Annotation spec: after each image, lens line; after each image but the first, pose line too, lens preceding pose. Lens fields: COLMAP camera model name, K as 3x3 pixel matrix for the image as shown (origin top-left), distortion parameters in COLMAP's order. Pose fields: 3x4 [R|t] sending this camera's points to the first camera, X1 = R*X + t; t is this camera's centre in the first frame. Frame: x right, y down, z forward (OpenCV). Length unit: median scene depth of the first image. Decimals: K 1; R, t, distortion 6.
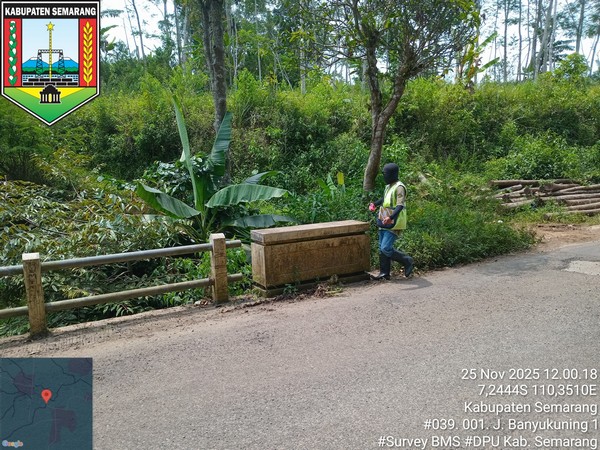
lens RADIAL K [[450.1, 0, 299.5], [0, 450.1, 227.5], [0, 0, 1]] dist [0.020292, -0.051525]
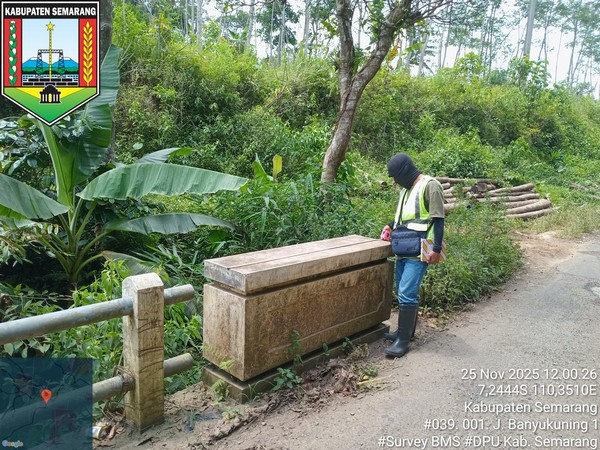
lens RADIAL K [[450.1, 0, 303.9], [0, 450.1, 222.8], [0, 0, 1]] dist [0.020292, -0.051525]
pose [[0.947344, 0.024163, 0.319304, -0.107095], [-0.031464, 0.999348, 0.017724, -0.030492], [-0.318668, -0.026838, 0.947486, 0.323900]]
